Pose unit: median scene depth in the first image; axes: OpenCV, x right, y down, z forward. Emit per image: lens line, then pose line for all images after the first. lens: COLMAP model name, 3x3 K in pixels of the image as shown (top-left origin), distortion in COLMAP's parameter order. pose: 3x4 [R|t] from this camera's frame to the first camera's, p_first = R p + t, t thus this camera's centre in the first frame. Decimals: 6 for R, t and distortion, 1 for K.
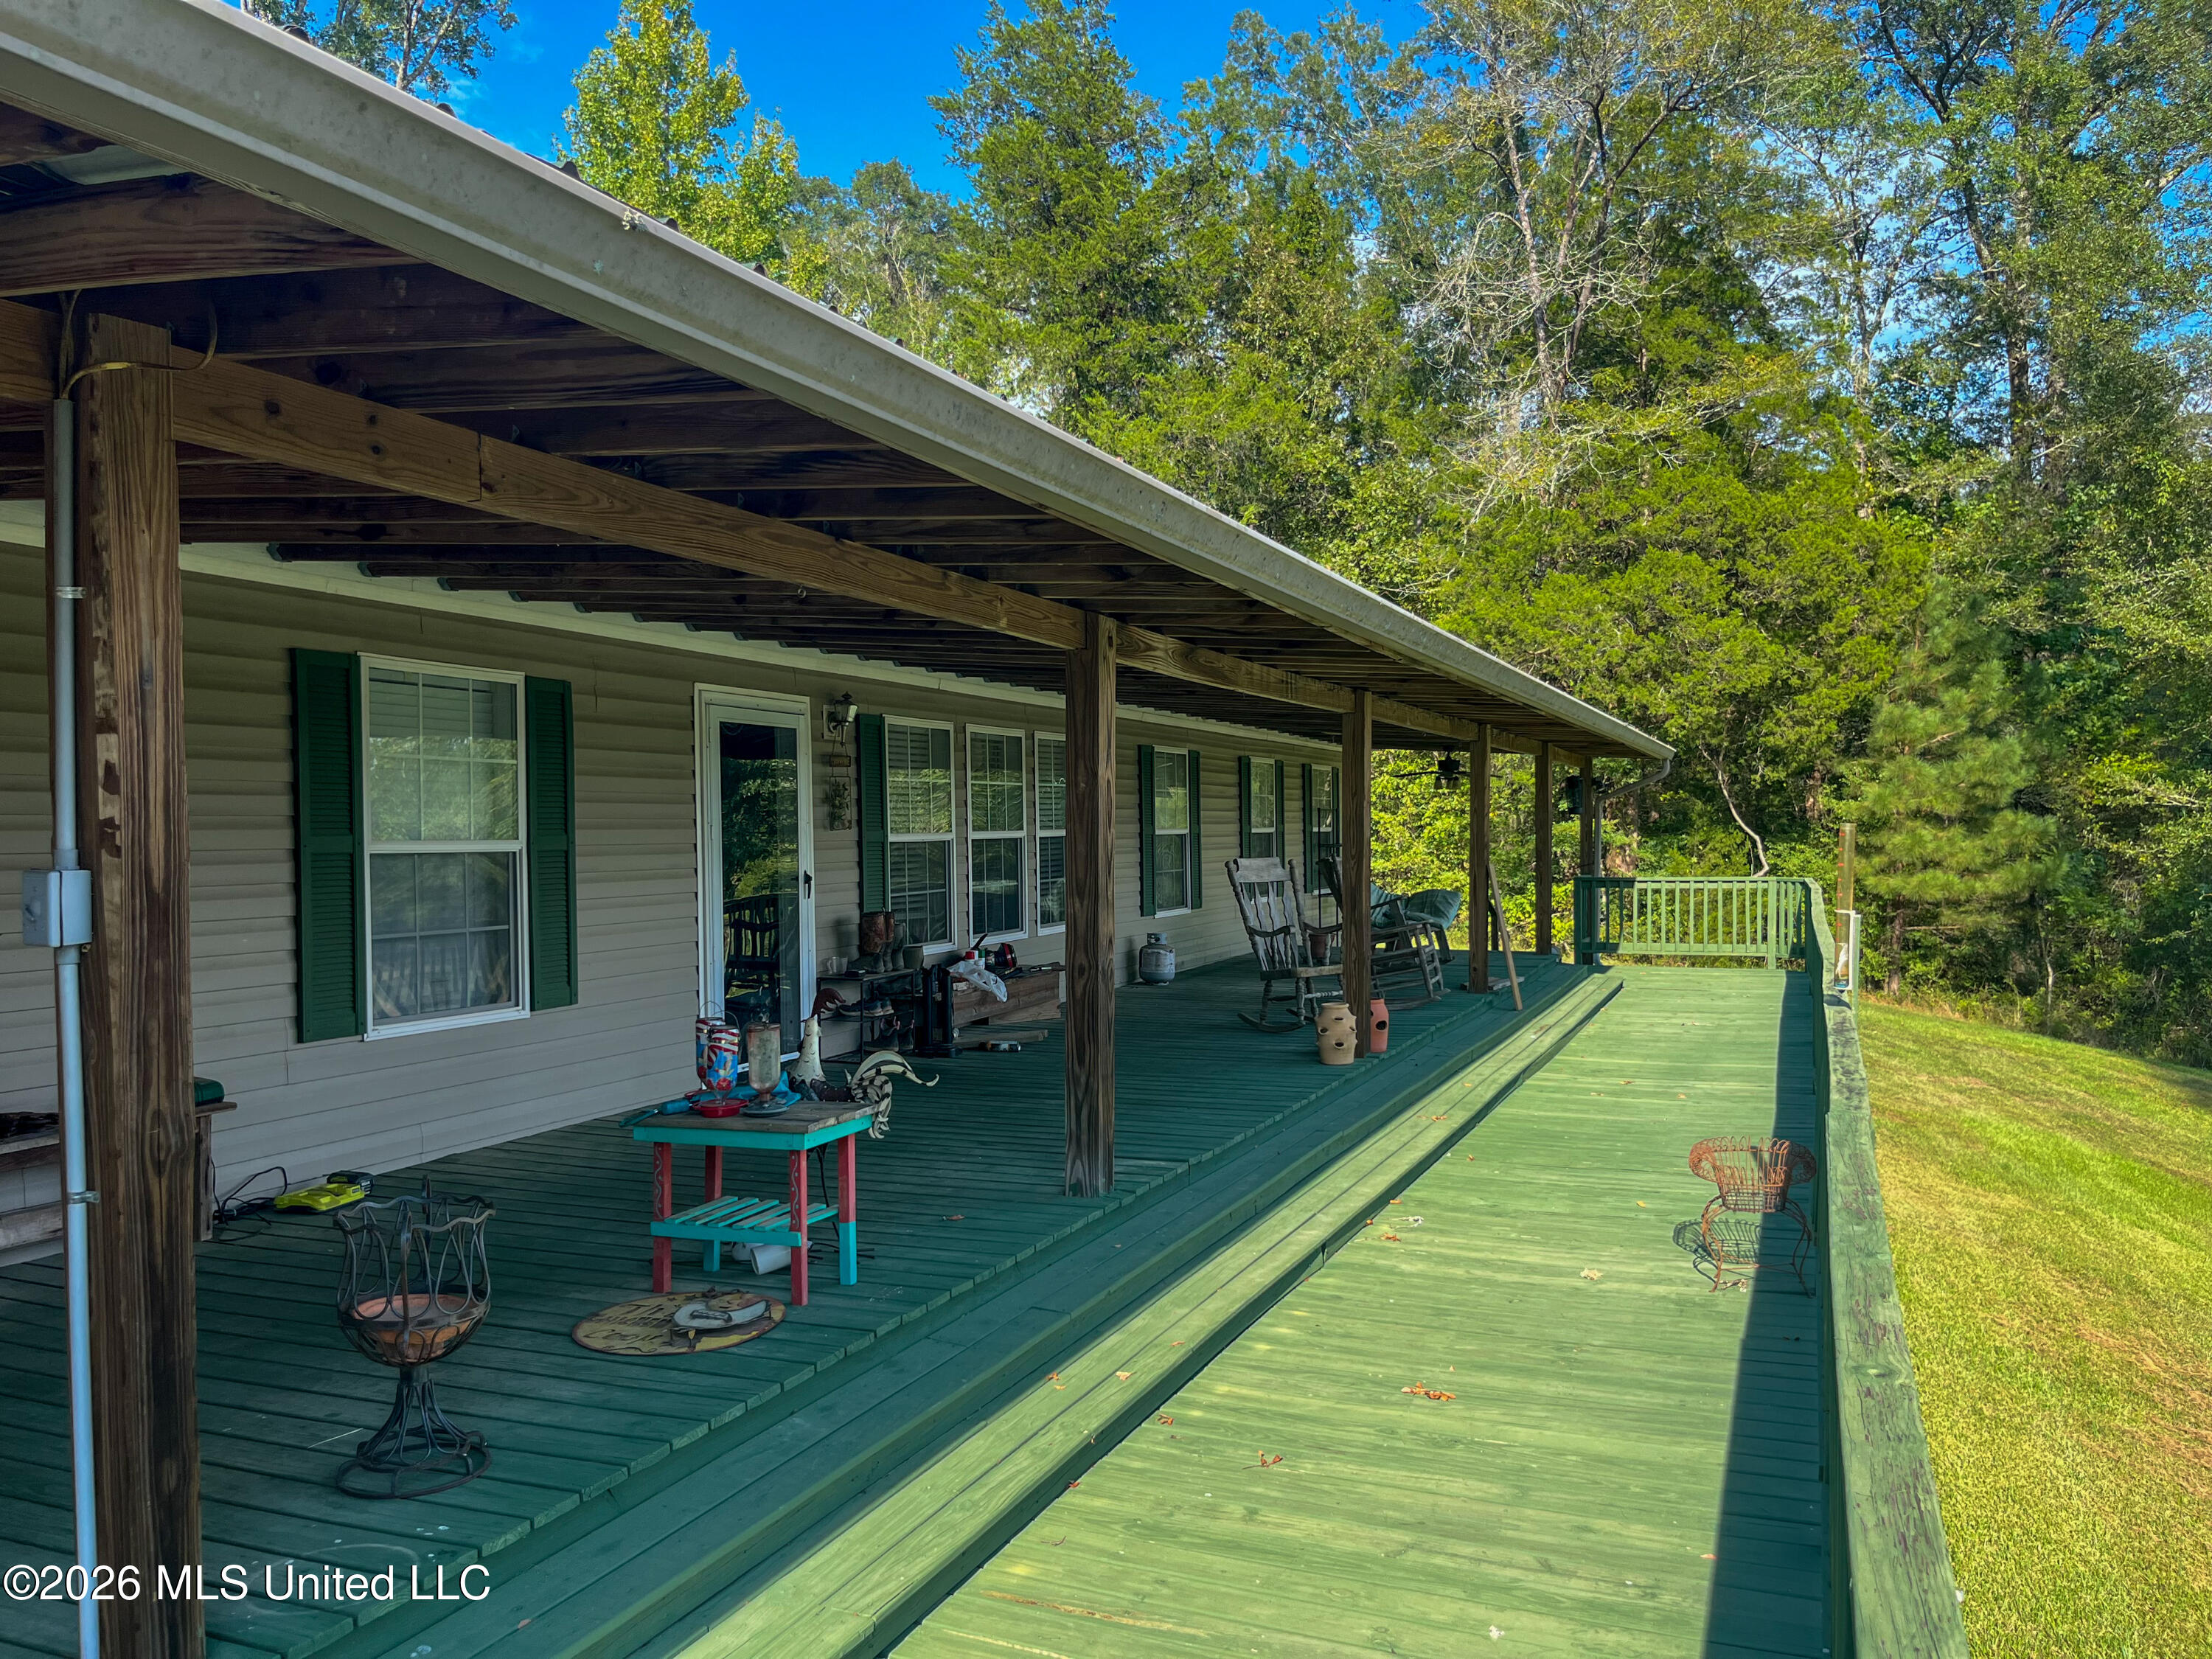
lens RADIAL K [[1673.0, 0, 1107.9], [0, 1673.0, 824.2], [0, 0, 1]] dist [0.065316, -0.091741]
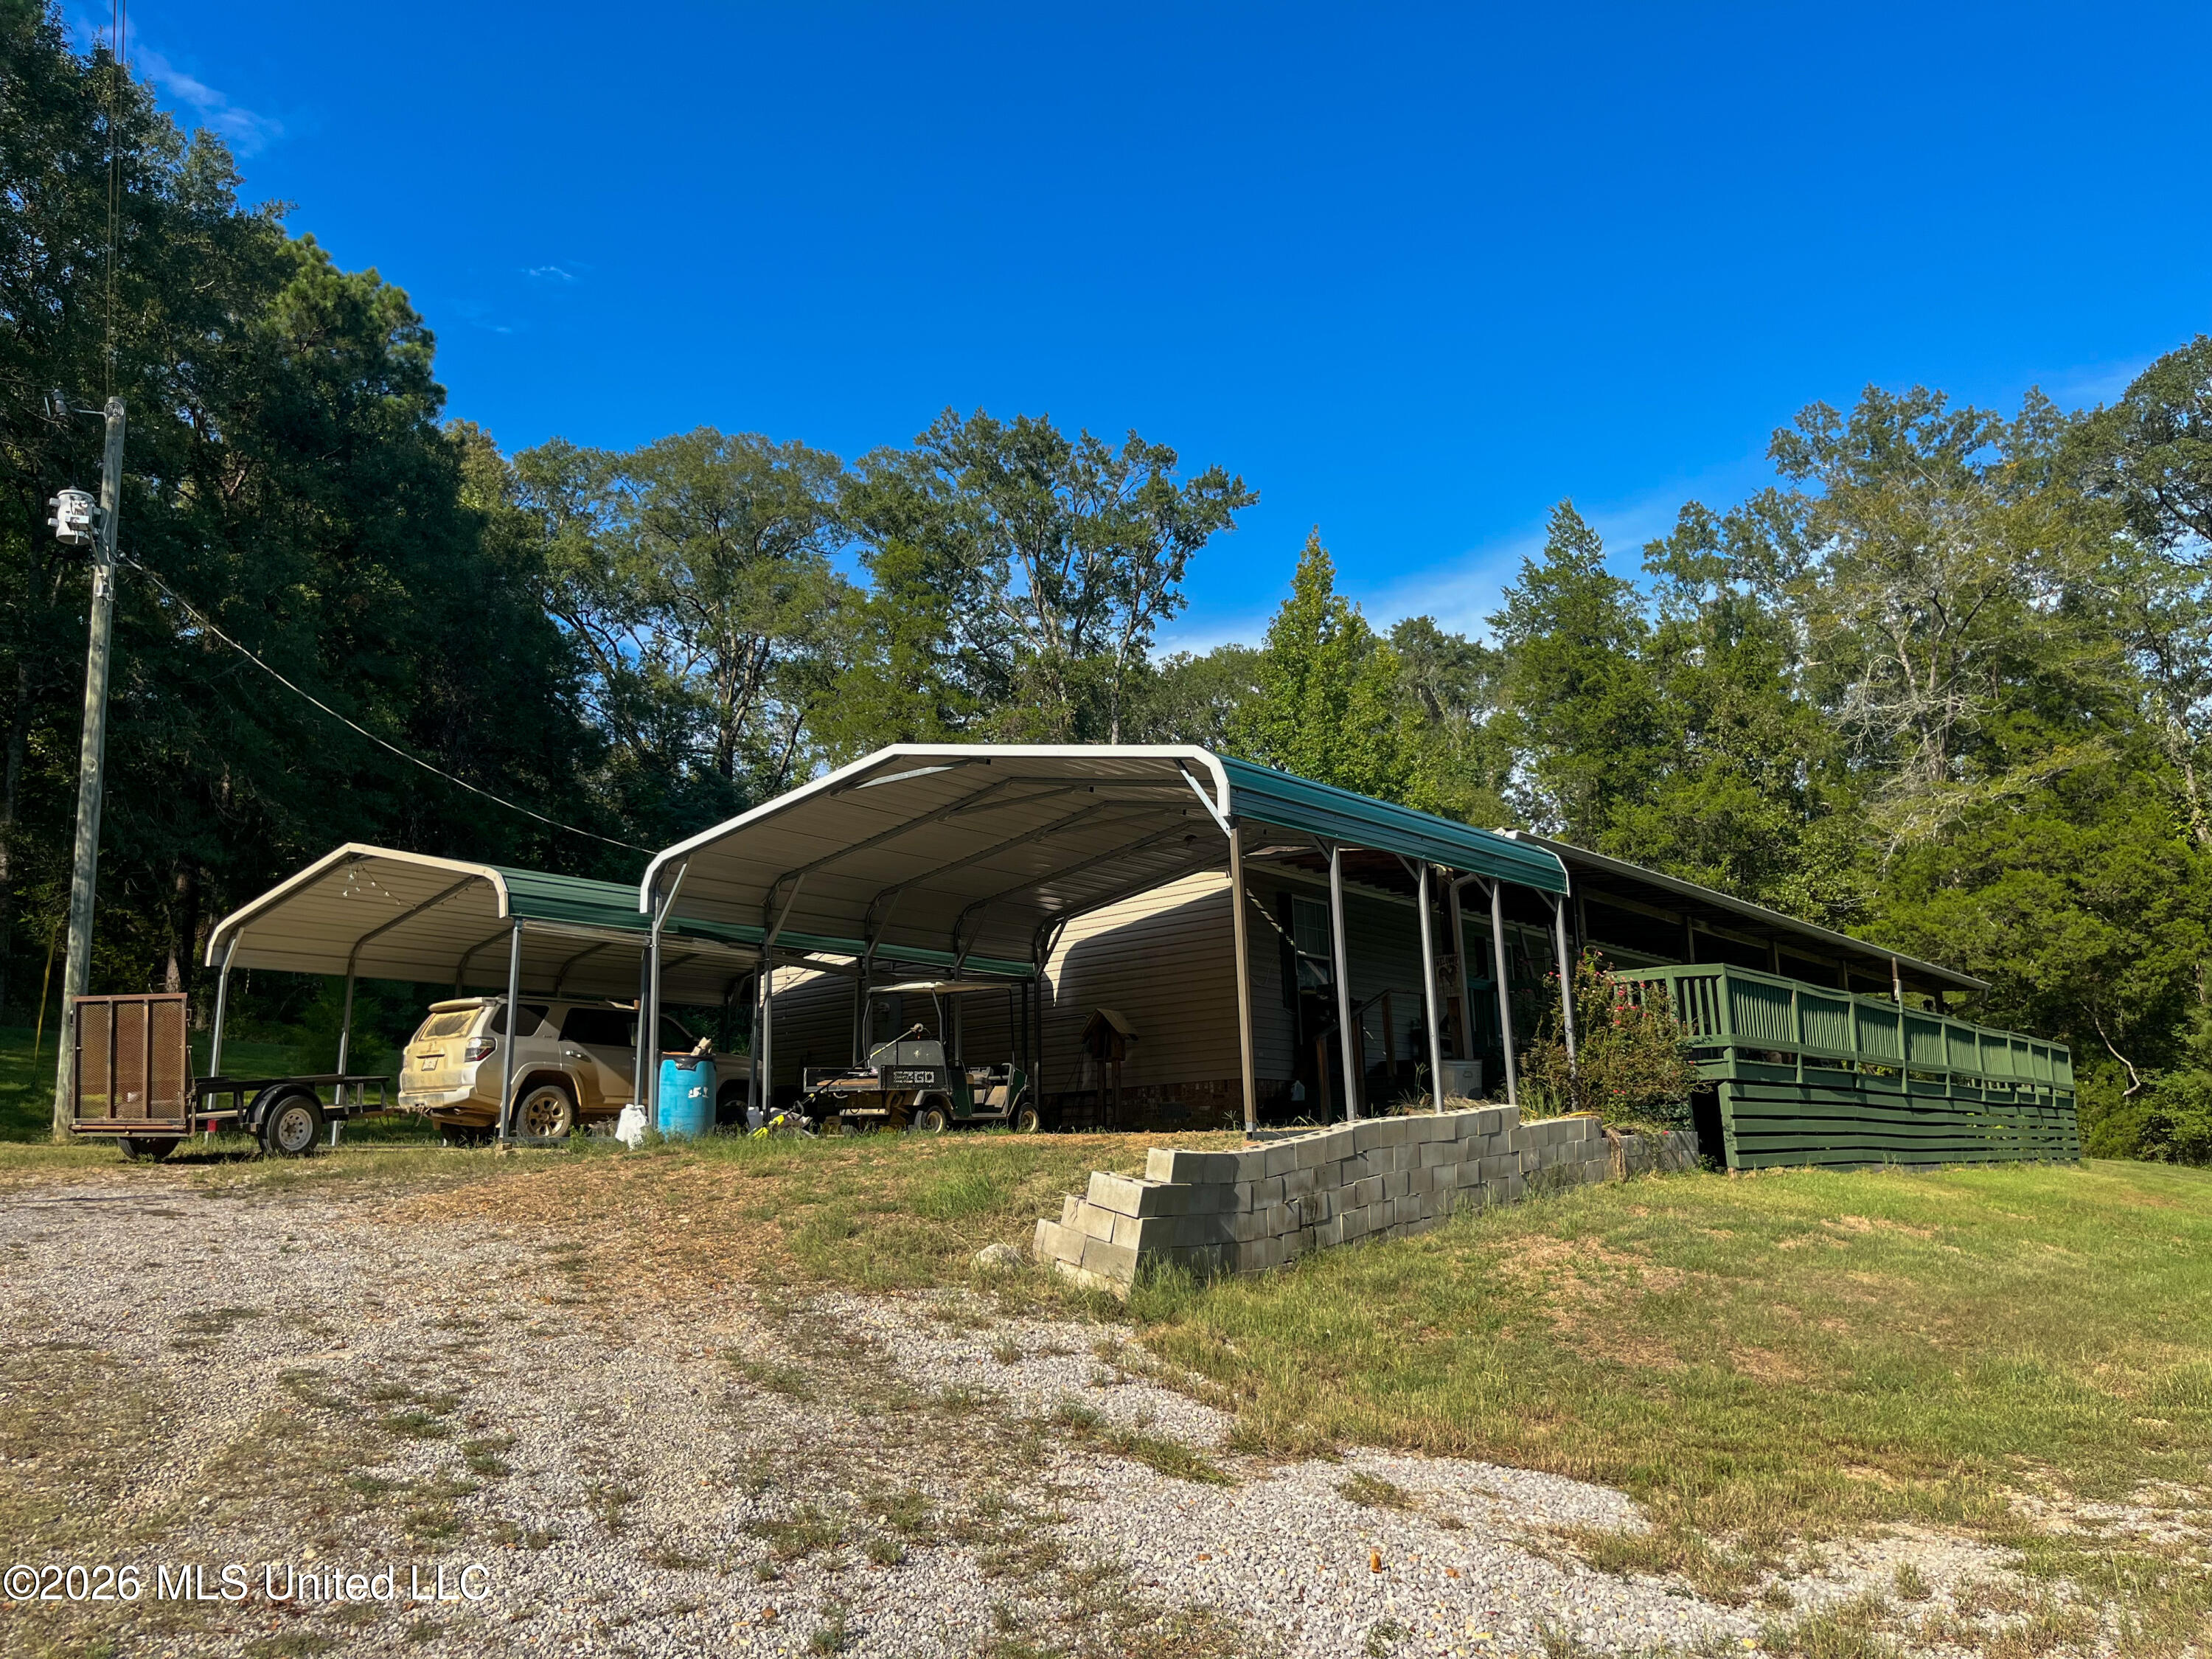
lens RADIAL K [[1673.0, 0, 1111.8], [0, 1673.0, 835.5], [0, 0, 1]] dist [0.065316, -0.091741]
pose [[0.961853, -0.073797, -0.263426, -0.049301], [0.020840, 0.979896, -0.198417, 0.086909], [0.272773, 0.185358, 0.944054, -0.626238]]
